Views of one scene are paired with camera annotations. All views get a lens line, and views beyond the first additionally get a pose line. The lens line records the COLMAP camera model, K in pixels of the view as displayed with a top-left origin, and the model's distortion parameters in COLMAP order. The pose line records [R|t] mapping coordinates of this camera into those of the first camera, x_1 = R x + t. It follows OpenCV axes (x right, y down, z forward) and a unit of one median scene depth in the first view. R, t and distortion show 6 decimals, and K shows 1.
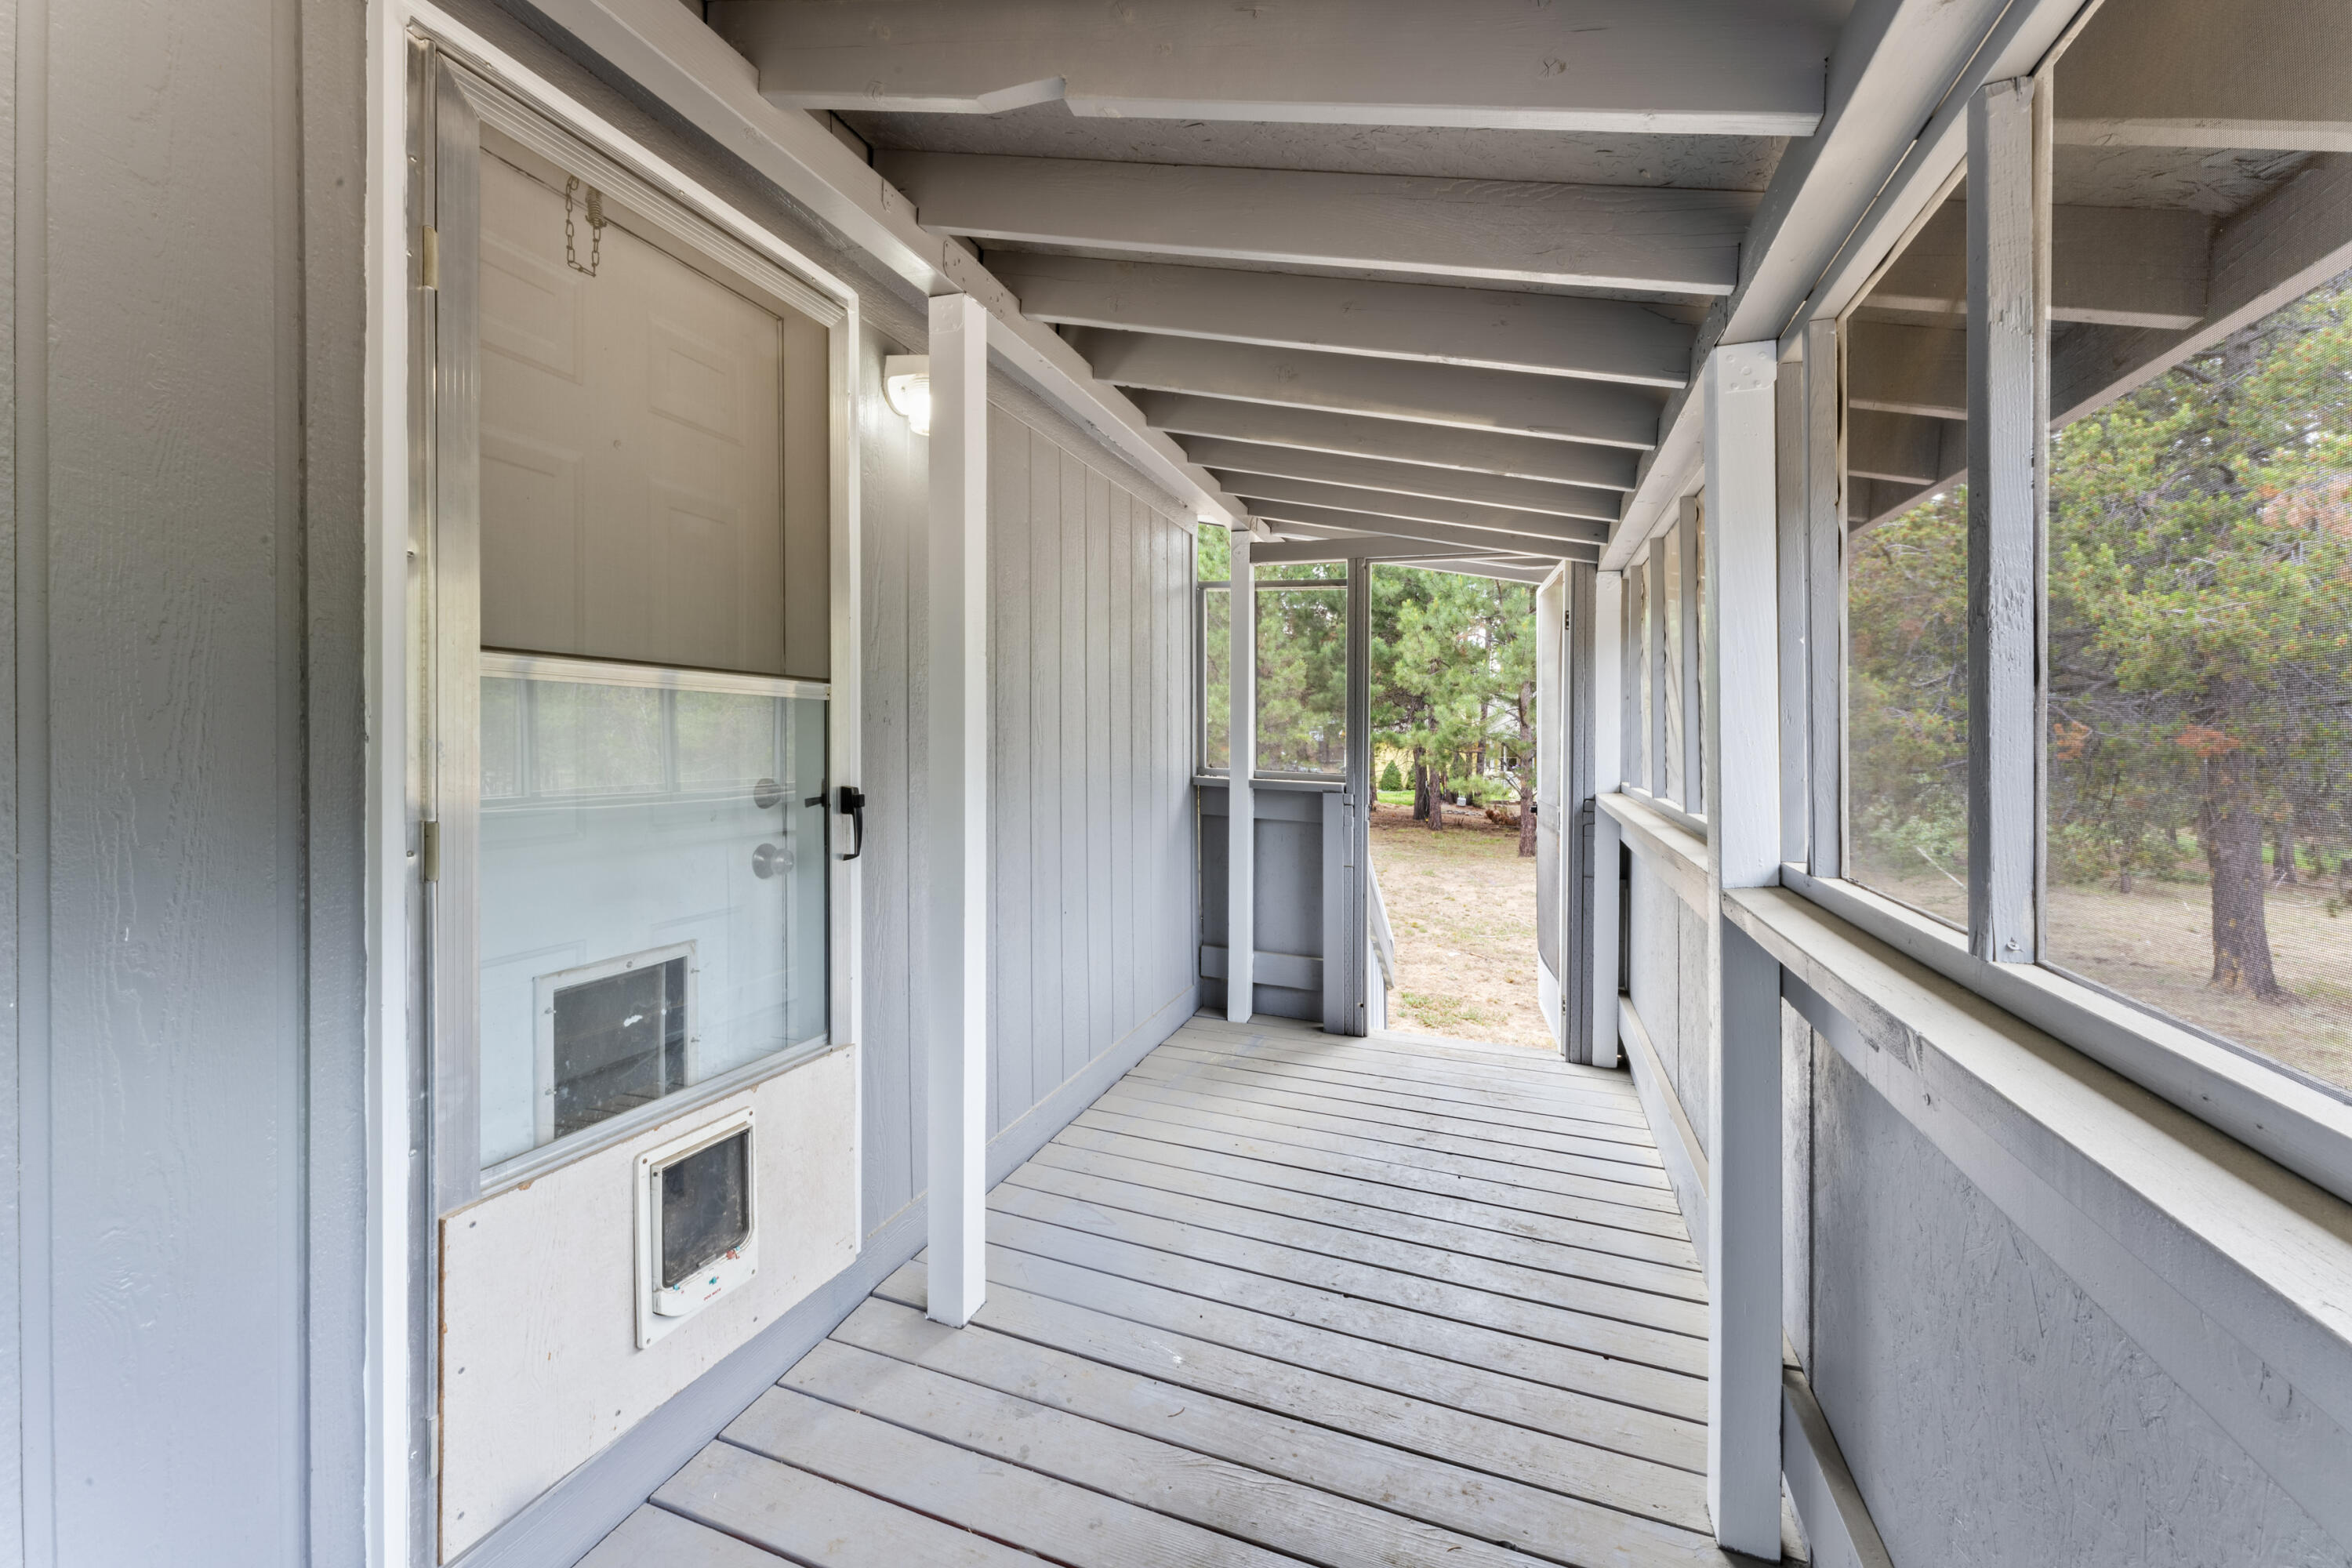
lens RADIAL K [[956.3, 0, 1169.9], [0, 956.3, 739.4], [0, 0, 1]] dist [-0.001180, -0.000513]
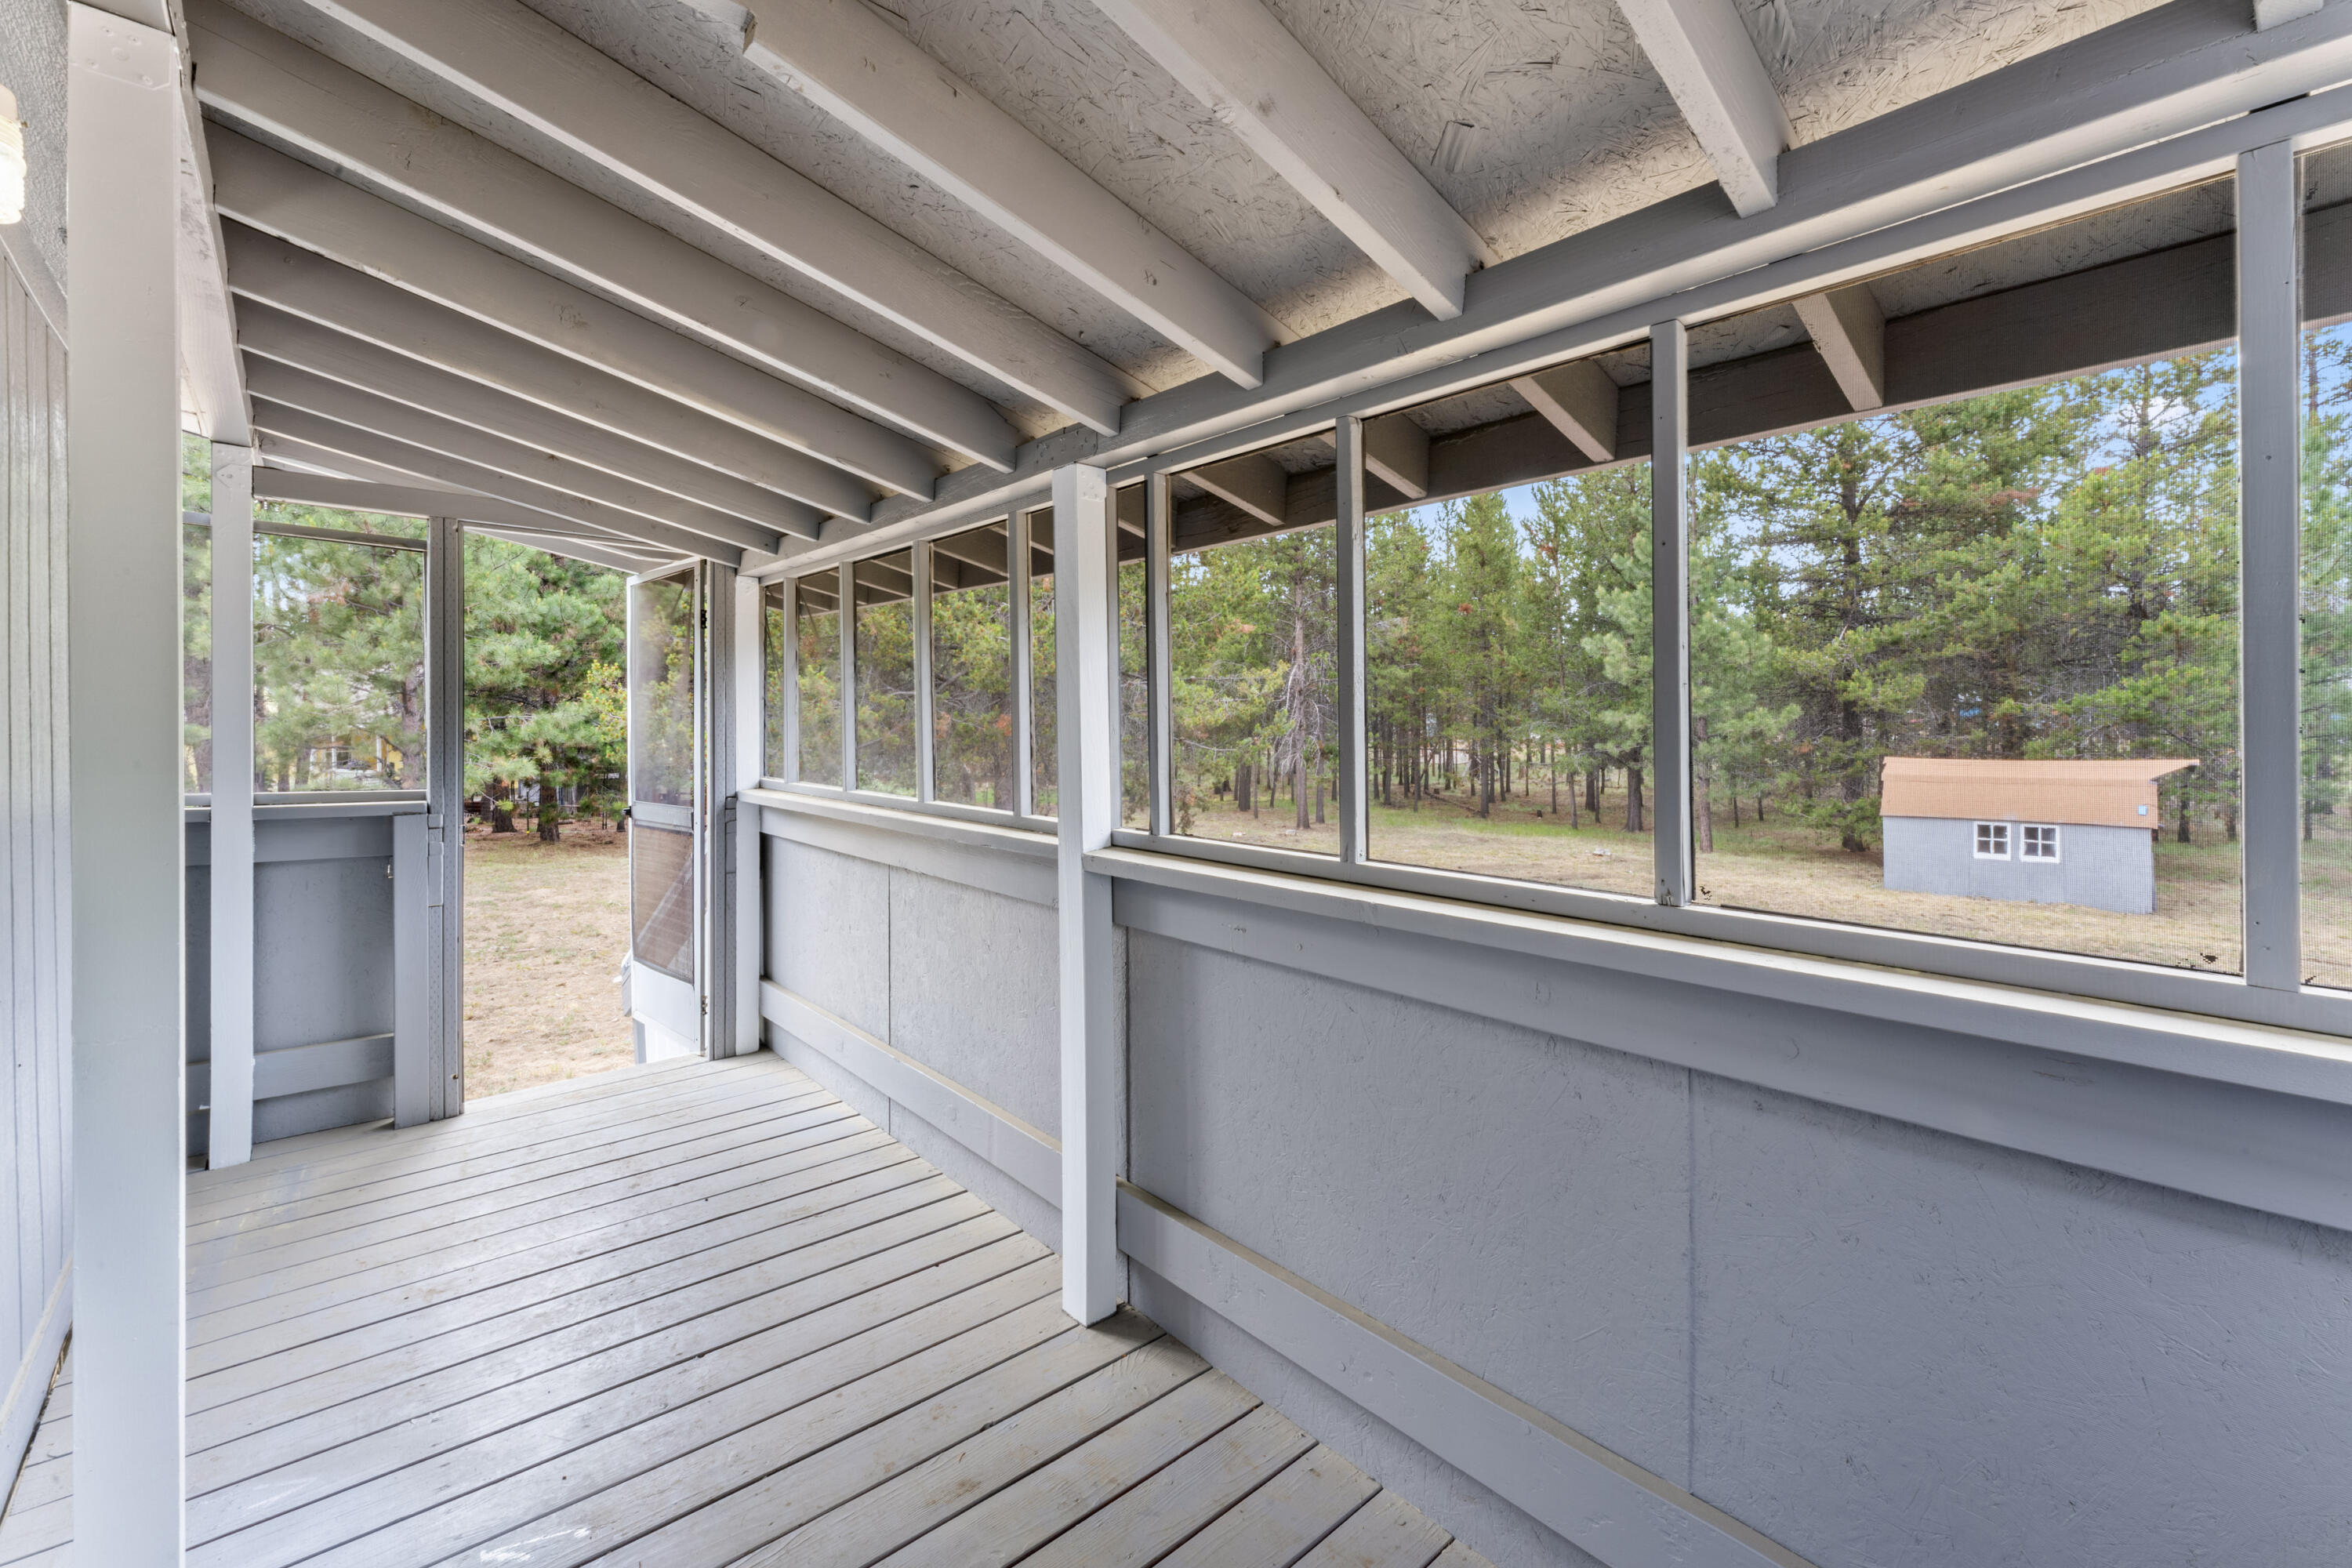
lens RADIAL K [[967.4, 0, 1181.2], [0, 967.4, 716.2], [0, 0, 1]] dist [0.001667, 0.000110]
pose [[0.474333, -0.007963, 0.880310, -0.239703], [0.014741, 0.999891, 0.001102, -0.016779], [-0.880222, 0.012454, 0.474398, 0.081765]]
